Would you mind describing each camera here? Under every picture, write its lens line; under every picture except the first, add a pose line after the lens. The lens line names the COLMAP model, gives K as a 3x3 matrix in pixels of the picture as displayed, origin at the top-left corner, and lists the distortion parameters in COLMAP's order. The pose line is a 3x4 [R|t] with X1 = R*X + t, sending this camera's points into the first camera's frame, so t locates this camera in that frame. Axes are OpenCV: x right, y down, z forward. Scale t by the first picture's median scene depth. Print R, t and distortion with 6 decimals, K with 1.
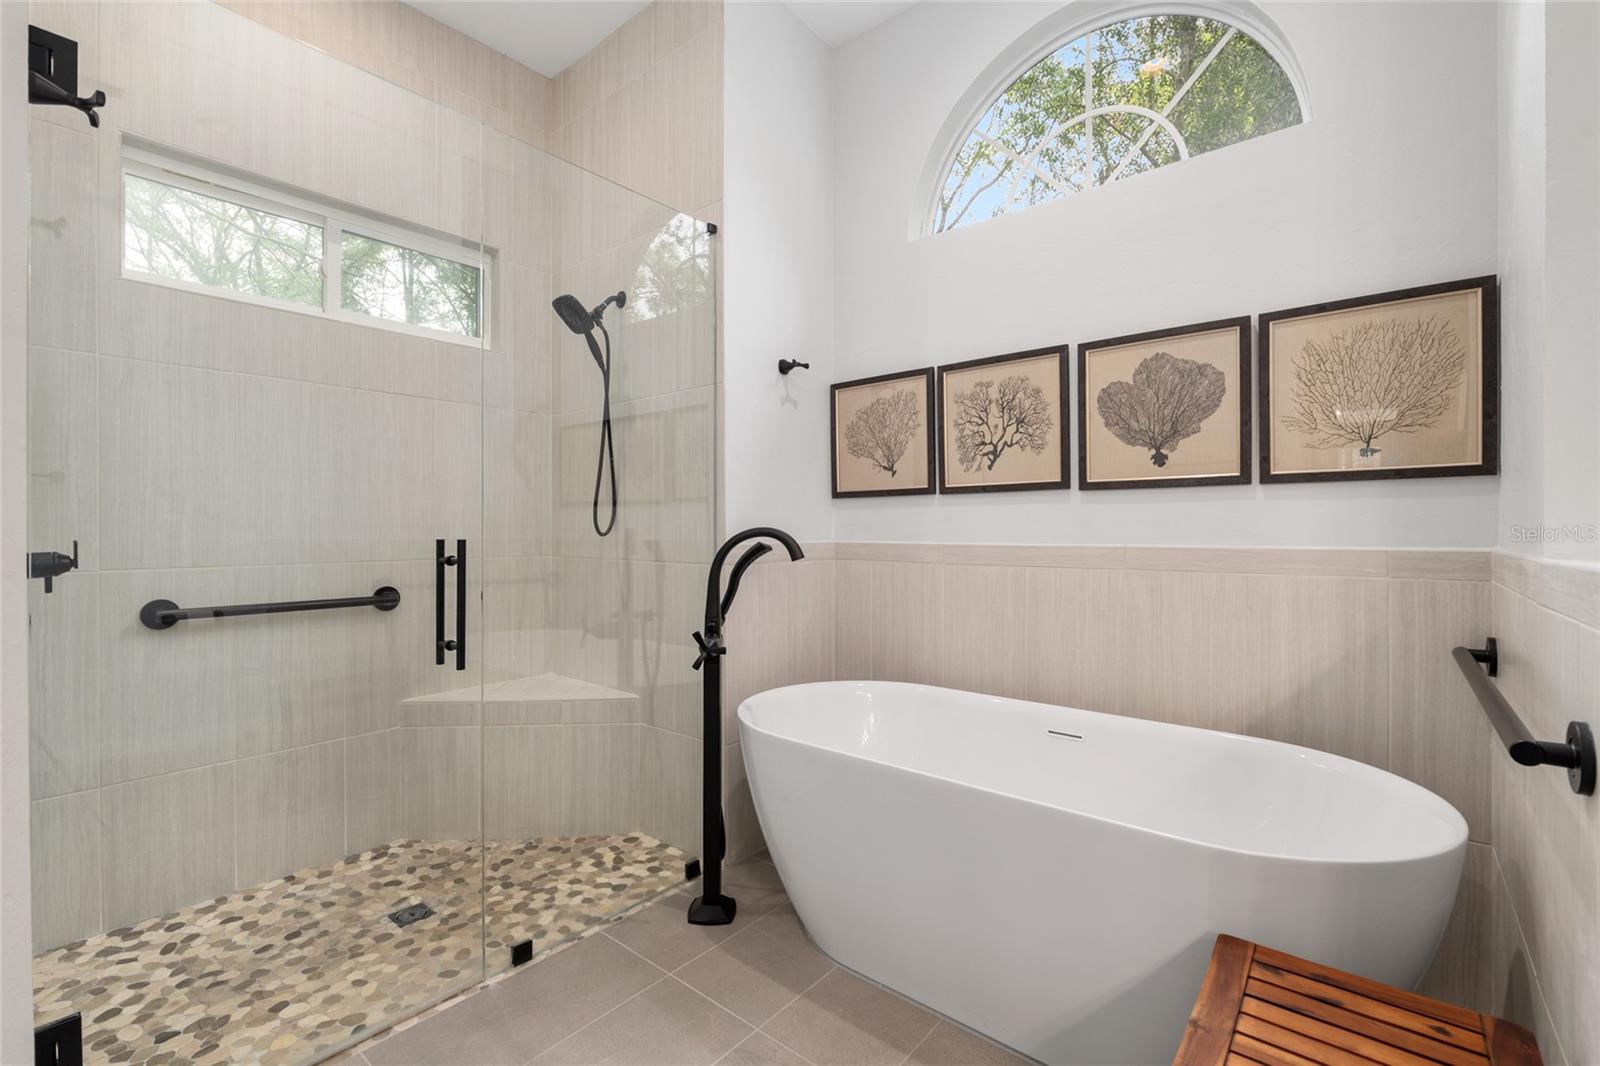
lens RADIAL K [[693.5, 0, 794.6], [0, 693.5, 529.1], [0, 0, 1]] dist [-0.006925, 0.000429]
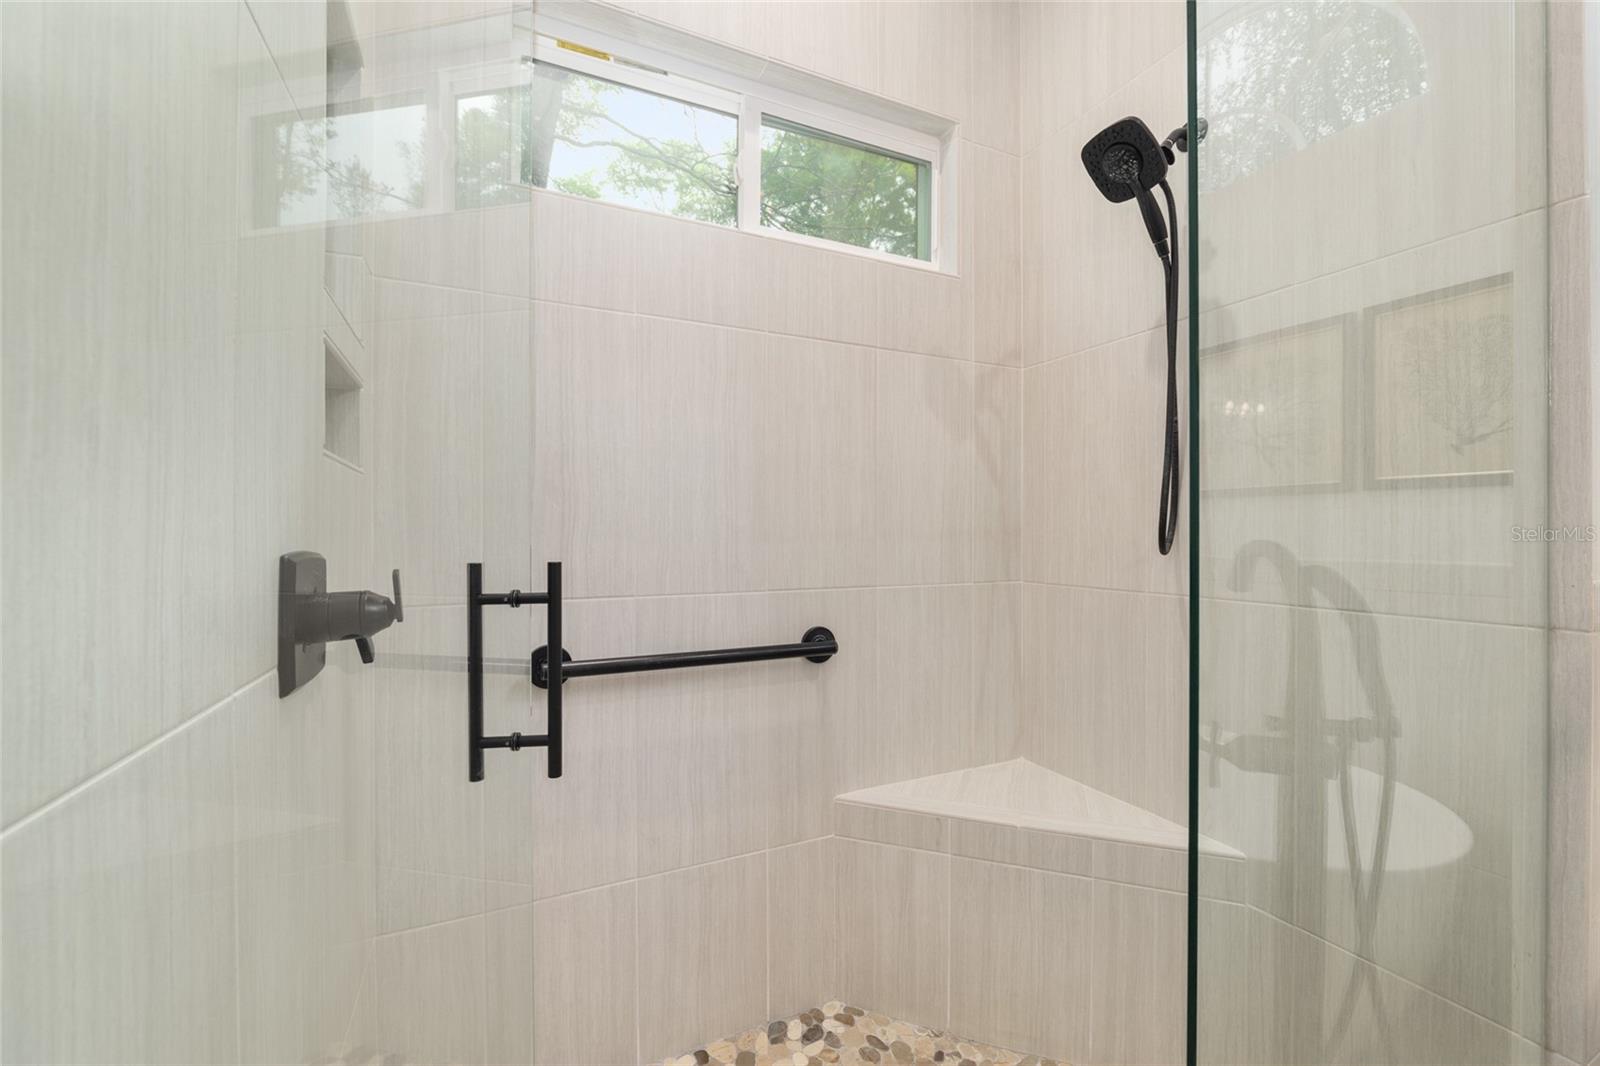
lens RADIAL K [[663.9, 0, 803.3], [0, 663.9, 538.6], [0, 0, 1]] dist [-0.011508, -0.000506]
pose [[0.908587, -0.000339, -0.417696, -0.338097], [0.000846, 0.999999, 0.001029, -0.004585], [0.417696, -0.001289, 0.908586, 0.413399]]
